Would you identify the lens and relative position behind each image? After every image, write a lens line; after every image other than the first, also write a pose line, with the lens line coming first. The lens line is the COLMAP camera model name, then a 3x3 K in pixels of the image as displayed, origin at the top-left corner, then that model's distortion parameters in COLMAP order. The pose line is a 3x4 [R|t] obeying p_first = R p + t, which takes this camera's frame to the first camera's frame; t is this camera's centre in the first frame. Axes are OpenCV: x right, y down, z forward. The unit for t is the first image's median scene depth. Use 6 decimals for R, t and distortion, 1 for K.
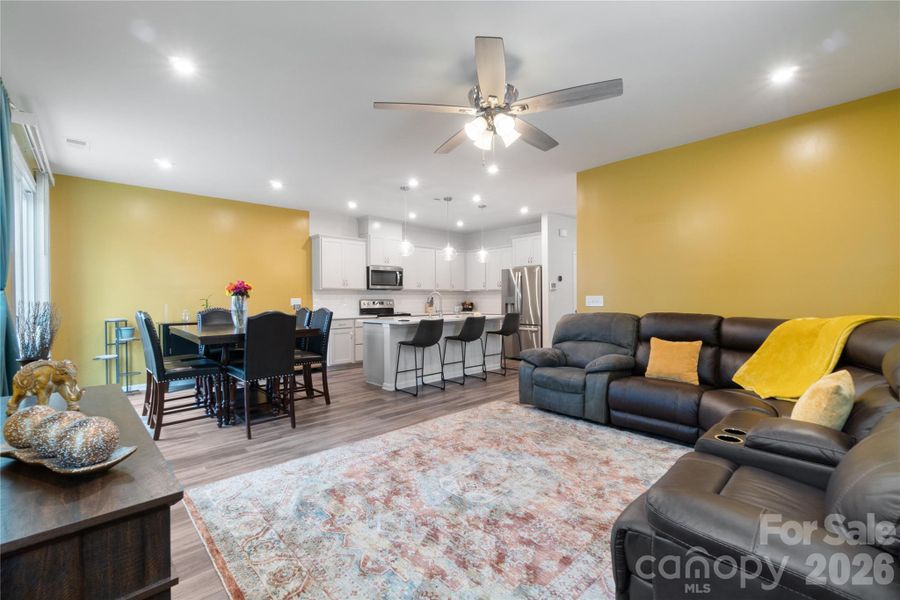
lens RADIAL K [[392.0, 0, 454.5], [0, 392.0, 303.1], [0, 0, 1]] dist [0.001089, -0.000018]
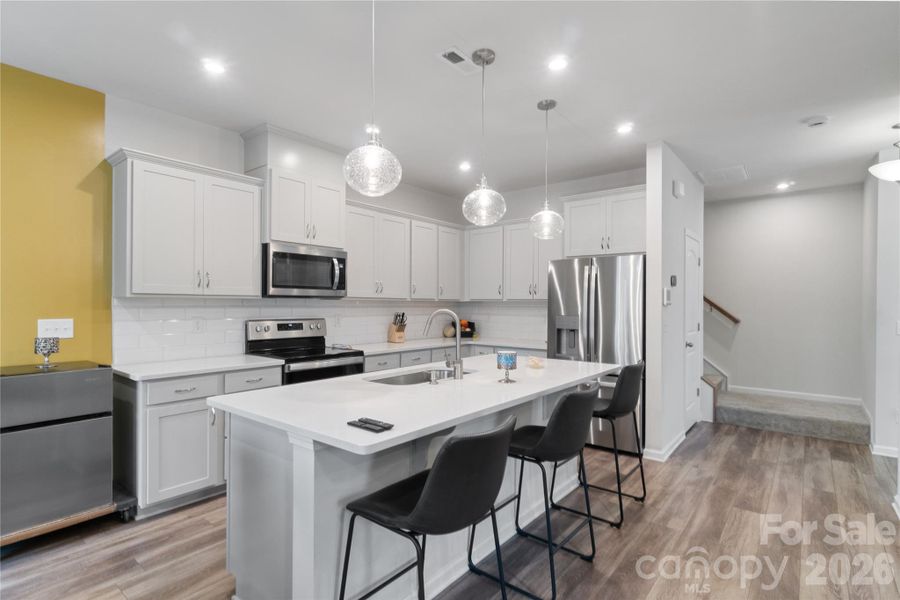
lens RADIAL K [[438.6, 0, 455.0], [0, 438.6, 300.6], [0, 0, 1]] dist [0.001439, 0.001093]
pose [[0.990084, 0.015094, 0.139662, -0.079858], [-0.012785, 0.999767, -0.017417, -0.025015], [-0.139893, 0.015459, 0.990046, 0.488241]]
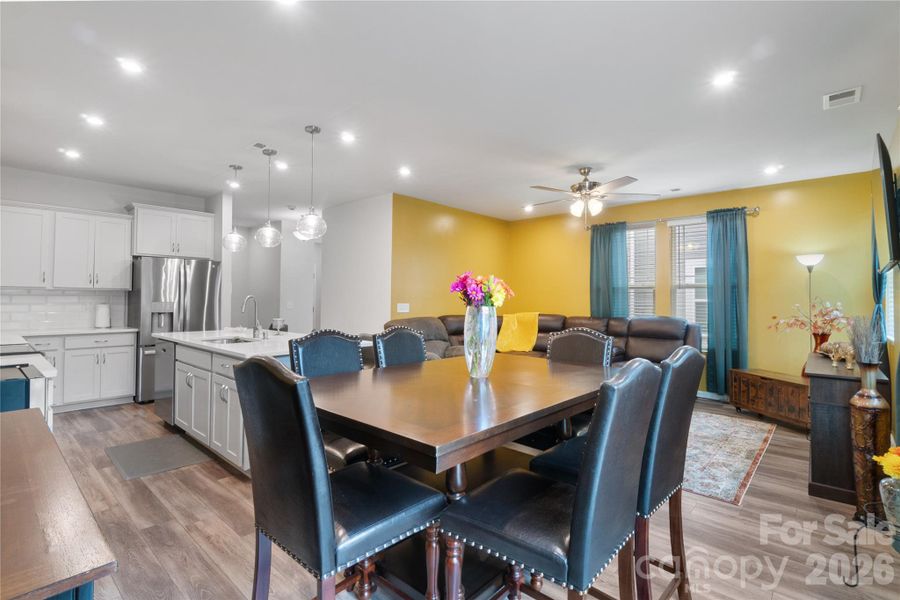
lens RADIAL K [[438.6, 0, 444.1], [0, 438.6, 296.3], [0, 0, 1]] dist [0.001439, 0.001093]
pose [[-0.071896, 0.015412, 0.997293, -0.604490], [-0.005251, 0.999861, -0.015830, -0.018795], [-0.997398, -0.006375, -0.071805, 0.623193]]
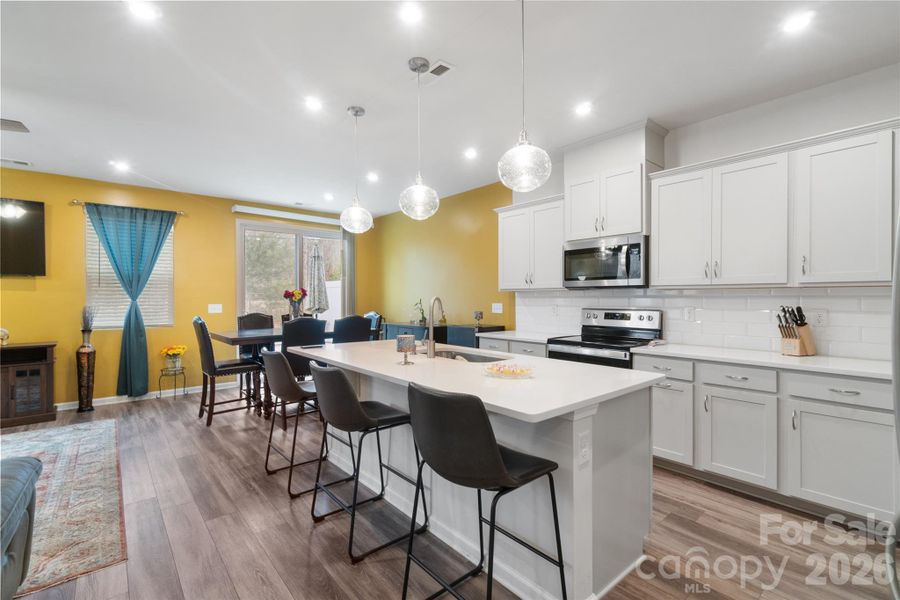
lens RADIAL K [[392.0, 0, 443.9], [0, 392.0, 296.7], [0, 0, 1]] dist [0.001089, -0.000018]
pose [[-0.032990, 0.013079, -0.999370, 0.311842], [0.001052, 0.999914, 0.013052, -0.031596], [0.999455, -0.000621, -0.033001, 0.844735]]
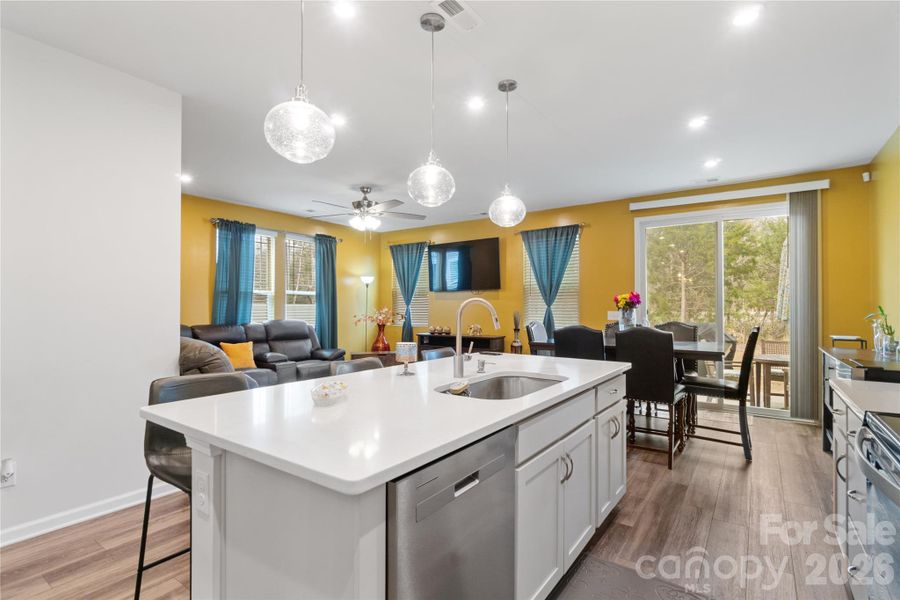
lens RADIAL K [[438.6, 0, 453.4], [0, 438.6, 306.0], [0, 0, 1]] dist [0.001439, 0.001093]
pose [[-0.976584, 0.010860, -0.214864, 0.039384], [0.010634, 0.999941, 0.002207, -0.022982], [0.214875, -0.000130, -0.976641, 1.111992]]
